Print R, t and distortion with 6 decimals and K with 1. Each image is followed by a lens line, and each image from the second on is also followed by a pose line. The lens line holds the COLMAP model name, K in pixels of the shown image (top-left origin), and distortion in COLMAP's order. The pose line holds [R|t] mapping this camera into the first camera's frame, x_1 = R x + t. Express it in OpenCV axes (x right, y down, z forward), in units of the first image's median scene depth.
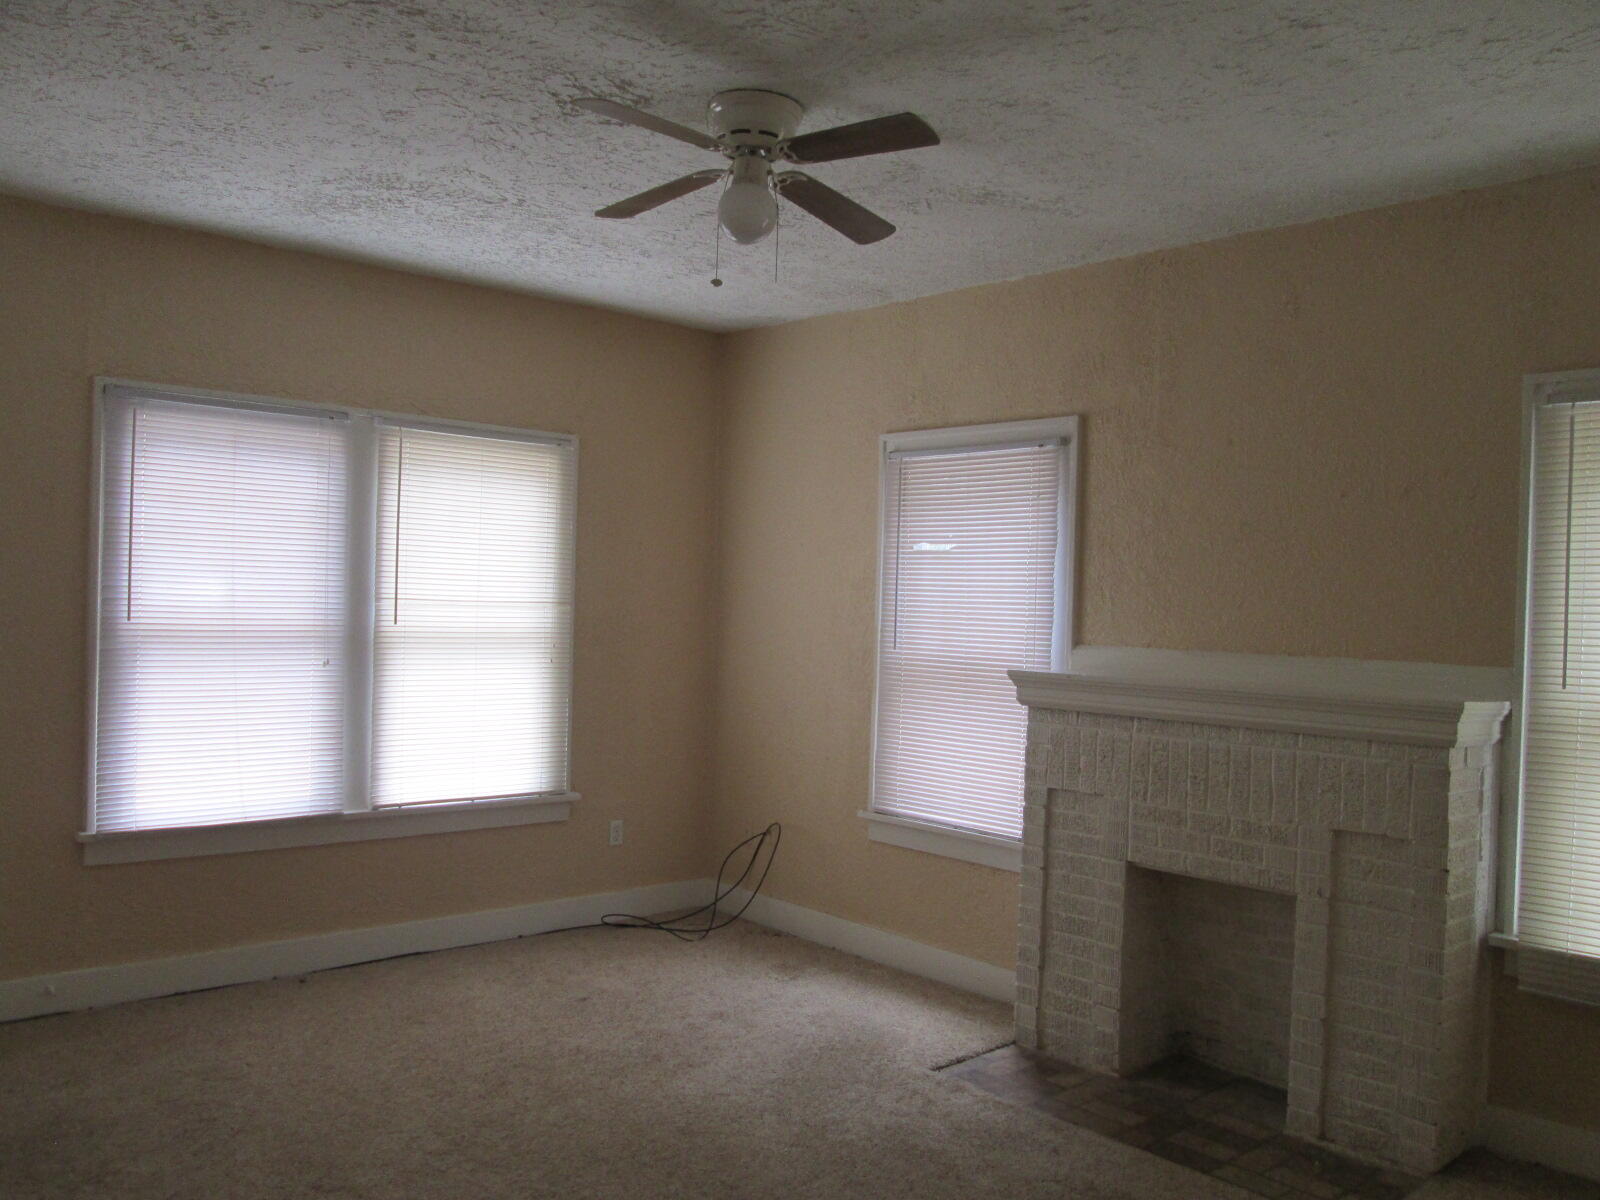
lens RADIAL K [[1318.1, 0, 800.0], [0, 1318.1, 600.0], [0, 0, 1]] dist [-0.047503, 0.011533]
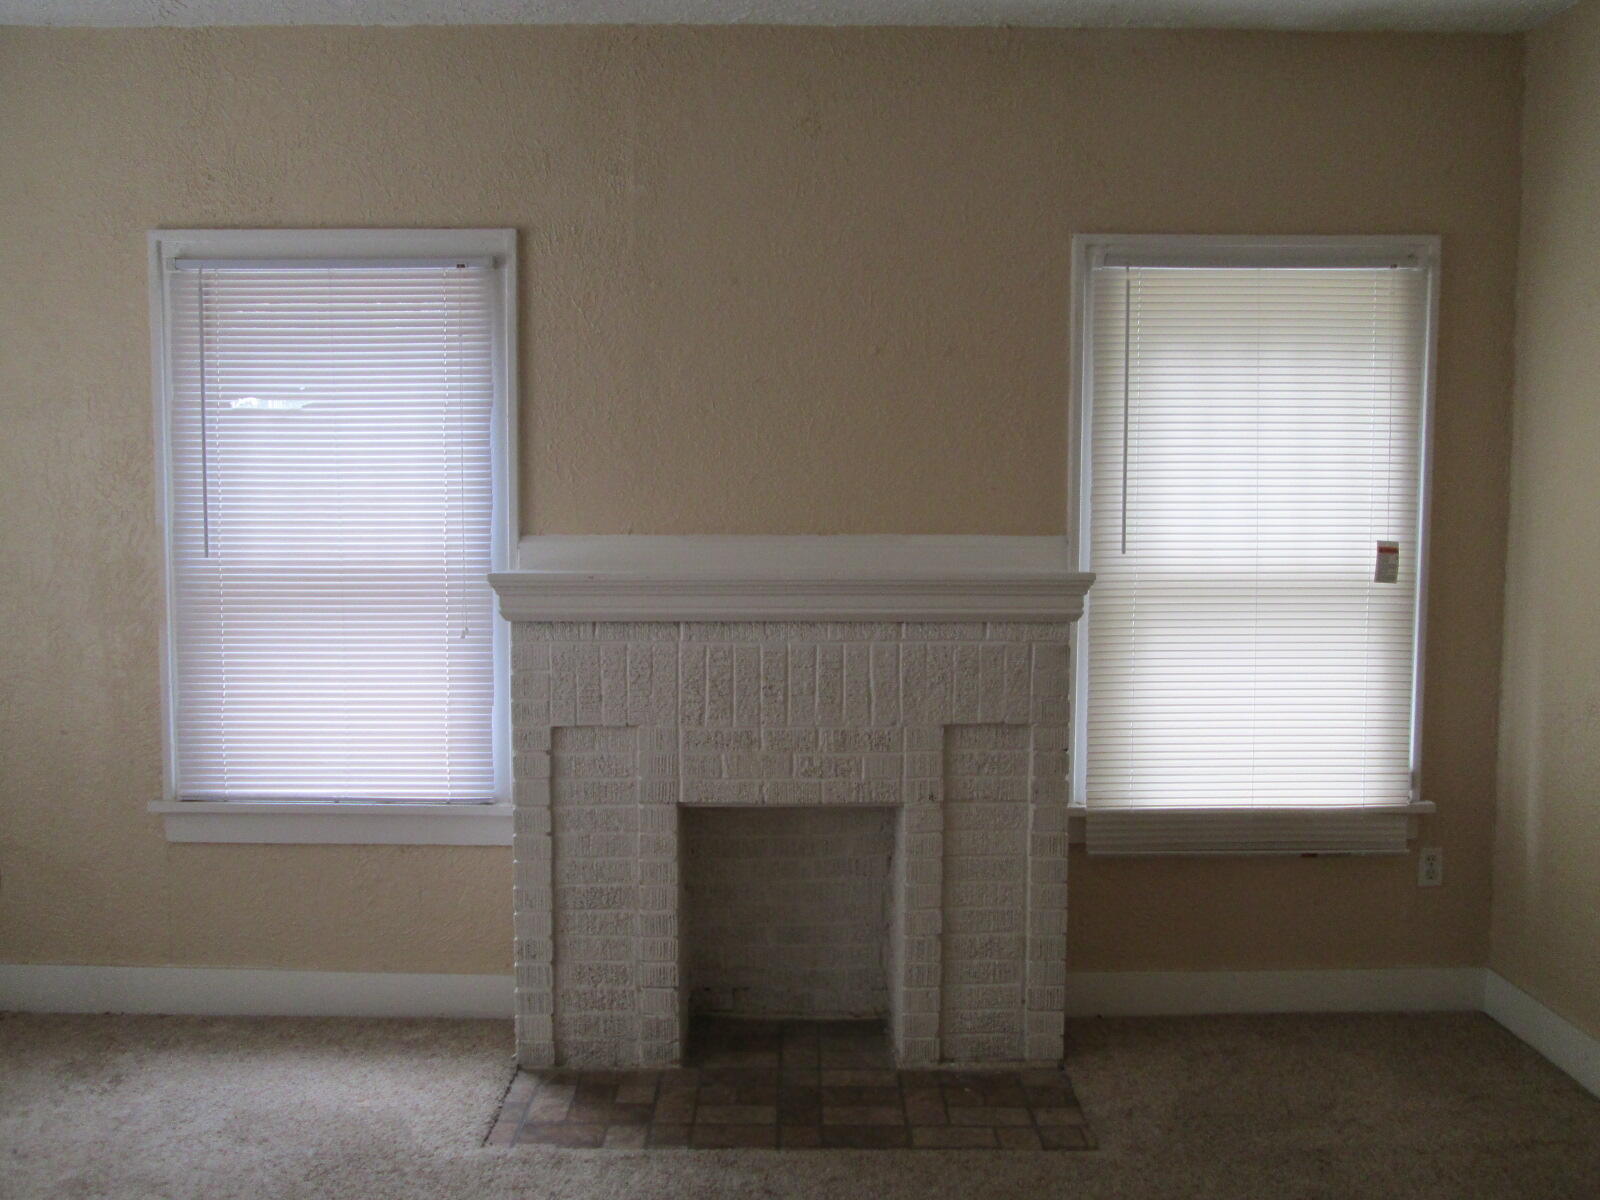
lens RADIAL K [[1318.1, 0, 800.0], [0, 1318.1, 600.0], [0, 0, 1]] dist [-0.047503, 0.011533]
pose [[0.664970, -0.080962, 0.742469, -0.282930], [0.018408, 0.995582, 0.092076, 0.004569], [-0.746643, -0.047561, 0.663522, 0.420924]]
